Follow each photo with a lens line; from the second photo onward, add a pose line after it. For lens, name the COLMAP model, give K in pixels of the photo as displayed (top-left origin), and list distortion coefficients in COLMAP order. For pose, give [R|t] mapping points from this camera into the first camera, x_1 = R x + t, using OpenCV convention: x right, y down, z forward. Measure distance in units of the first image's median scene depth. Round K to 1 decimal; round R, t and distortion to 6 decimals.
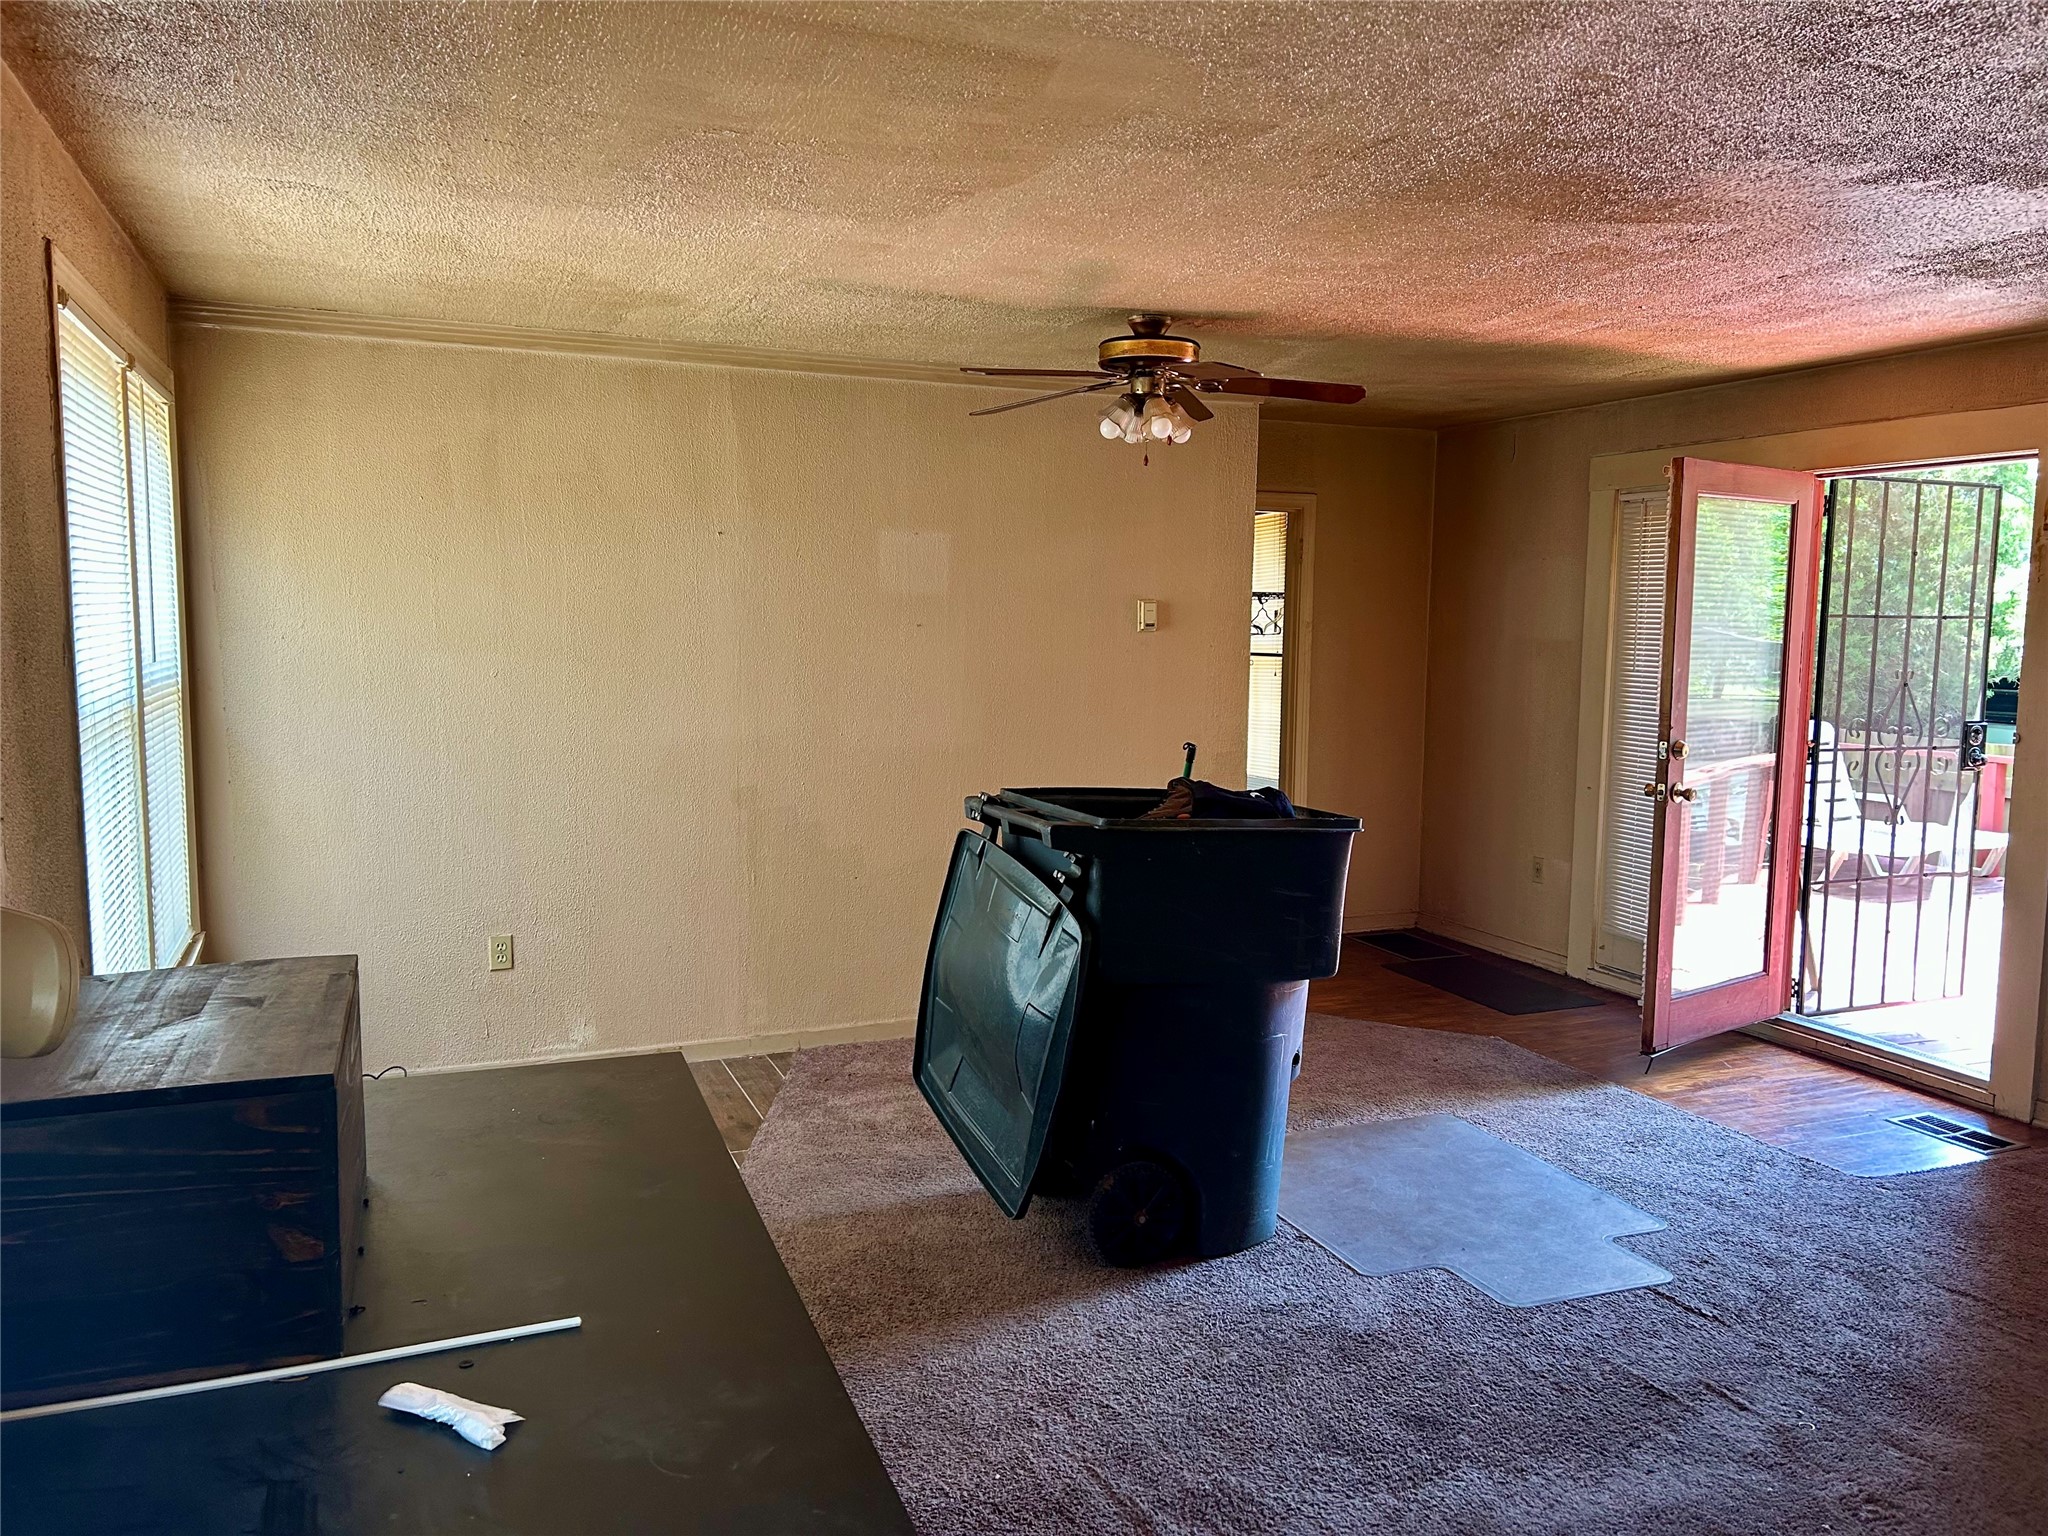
lens RADIAL K [[1551.1, 0, 1026.9], [0, 1551.1, 765.6], [0, 0, 1]] dist [0.073741, -0.085019]
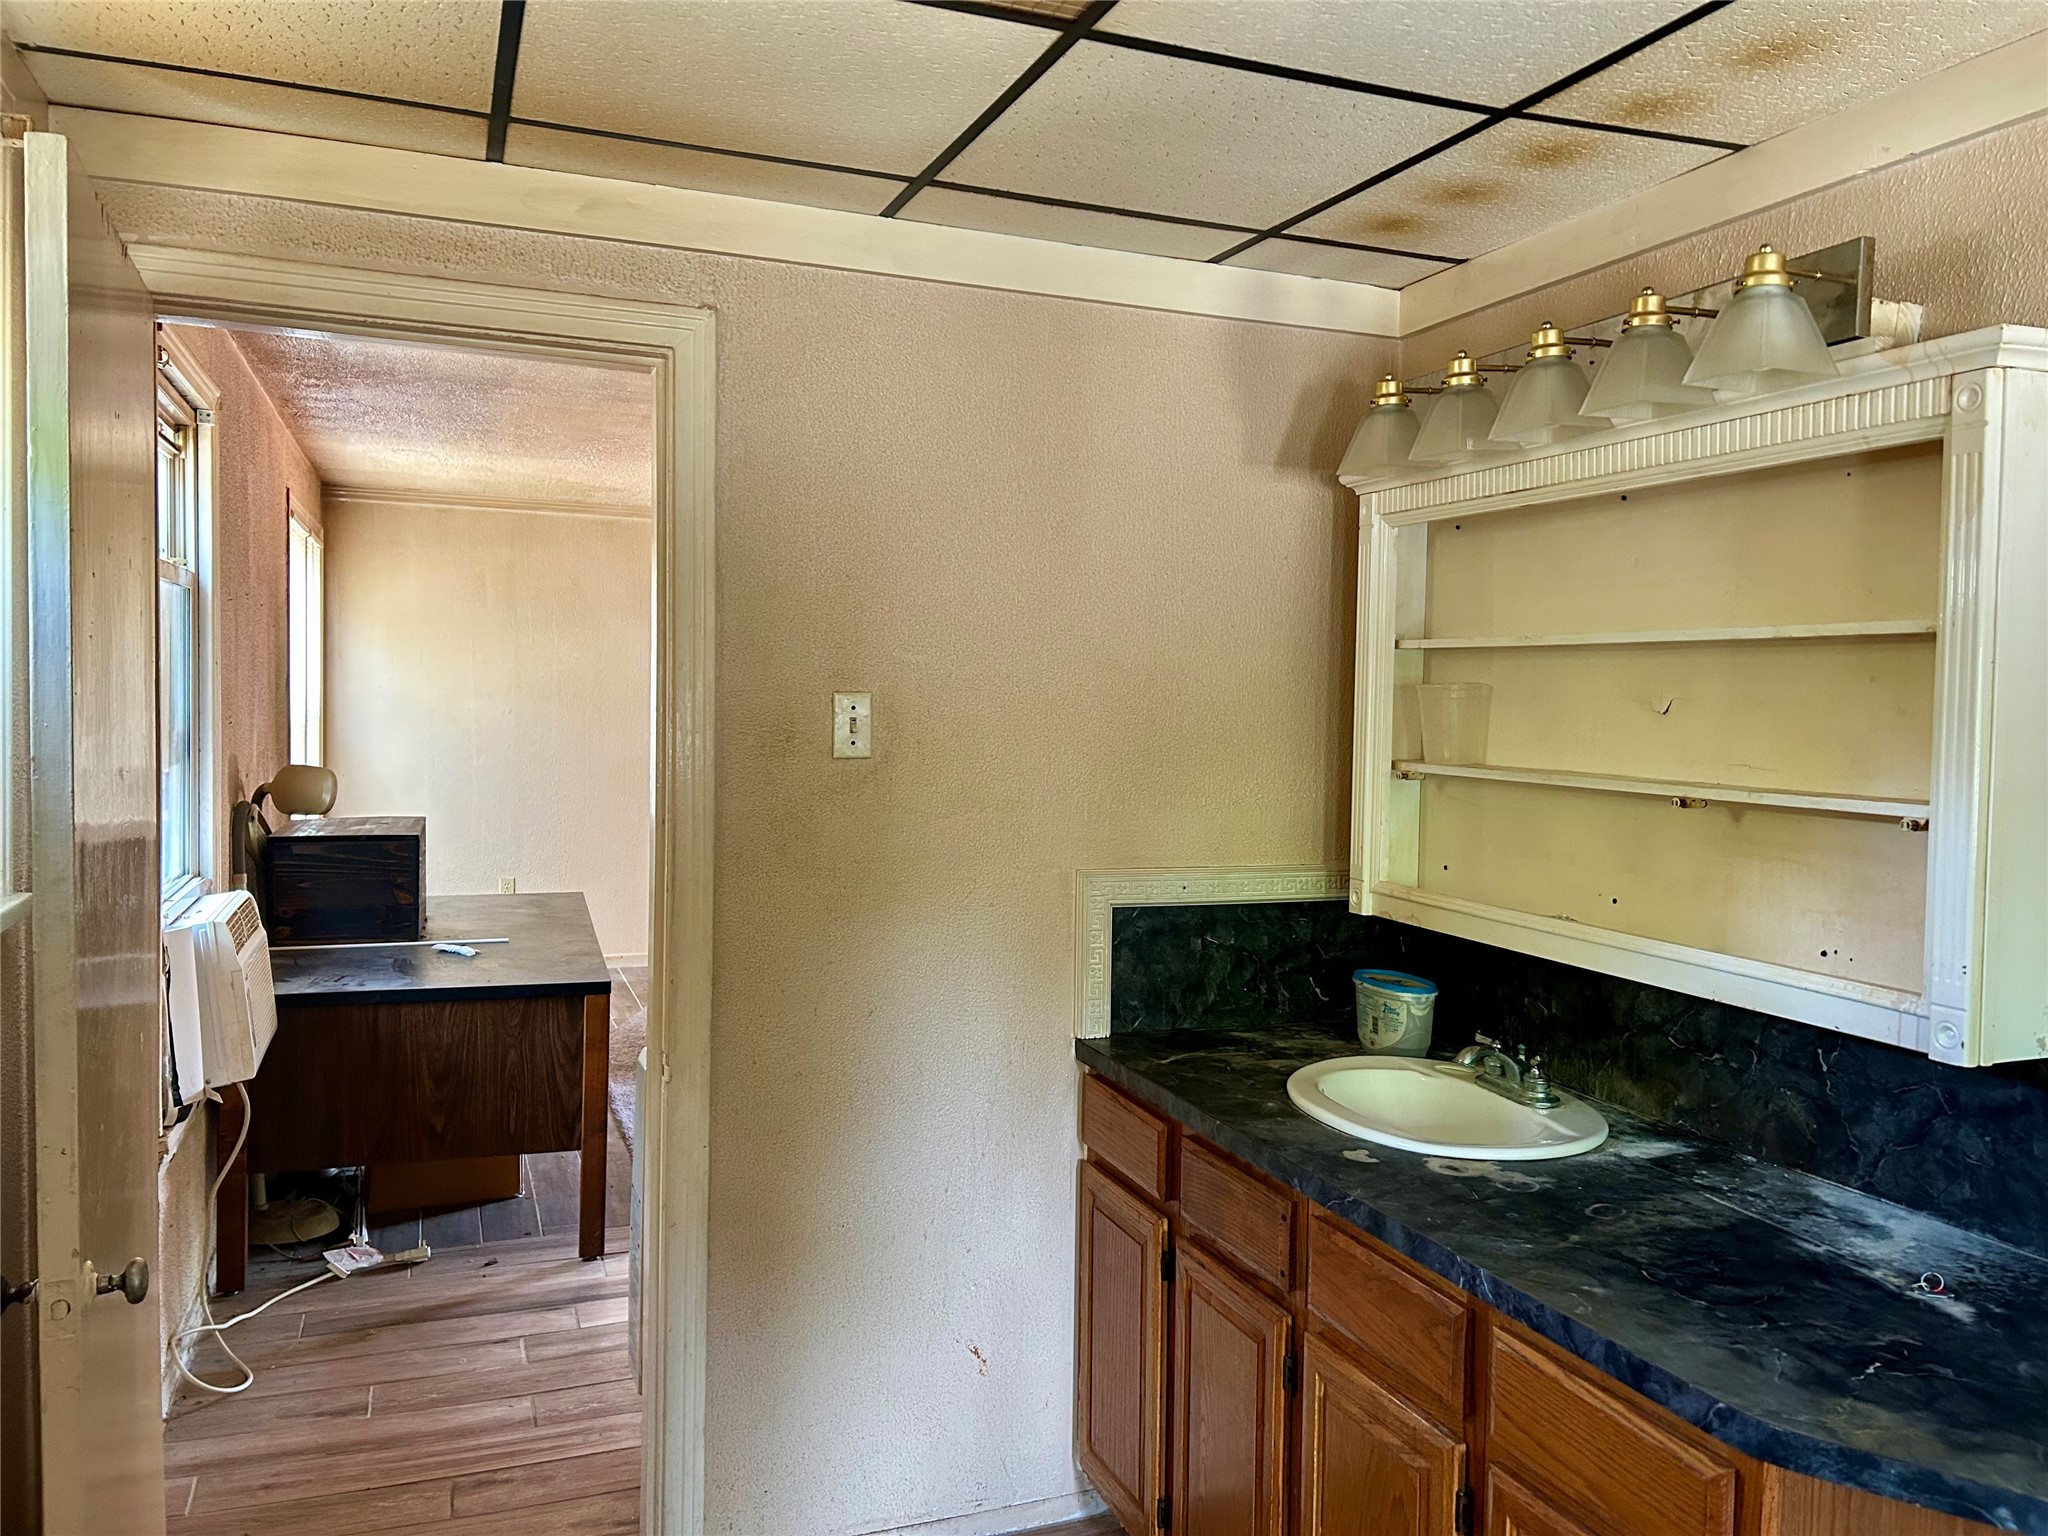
lens RADIAL K [[1551.1, 0, 1026.9], [0, 1551.1, 765.6], [0, 0, 1]] dist [0.073741, -0.085019]
pose [[0.999513, 0.013197, -0.028284, 0.281371], [-0.014633, 0.998583, -0.051160, 0.083728], [0.027568, 0.051549, 0.998290, -0.691298]]
